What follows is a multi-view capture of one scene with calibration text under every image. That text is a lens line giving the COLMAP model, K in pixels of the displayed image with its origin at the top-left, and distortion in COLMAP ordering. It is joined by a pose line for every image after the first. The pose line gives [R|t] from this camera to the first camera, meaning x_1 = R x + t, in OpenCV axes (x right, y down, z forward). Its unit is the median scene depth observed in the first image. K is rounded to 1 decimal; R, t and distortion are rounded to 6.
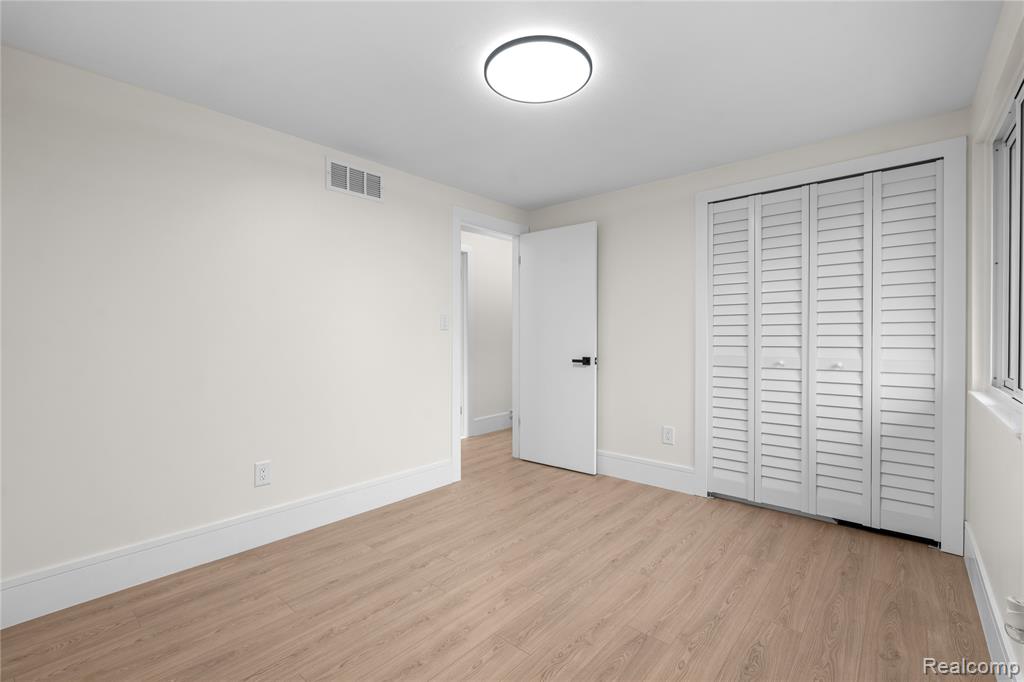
lens RADIAL K [[448.7, 0, 515.7], [0, 448.7, 341.3], [0, 0, 1]] dist [-0.001564, 0.000016]
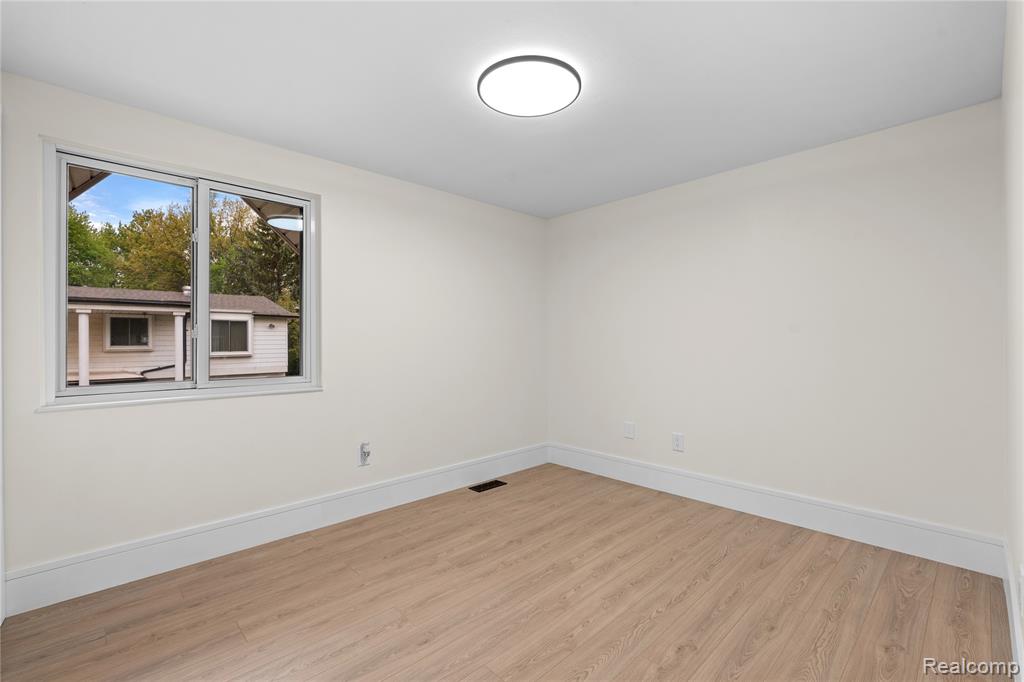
lens RADIAL K [[448.7, 0, 515.7], [0, 448.7, 341.3], [0, 0, 1]] dist [-0.001564, 0.000016]
pose [[-0.996009, 0.010282, 0.088663, -0.005712], [0.011185, 0.999890, 0.009693, -0.022931], [-0.088553, 0.010646, -0.996015, 2.056840]]
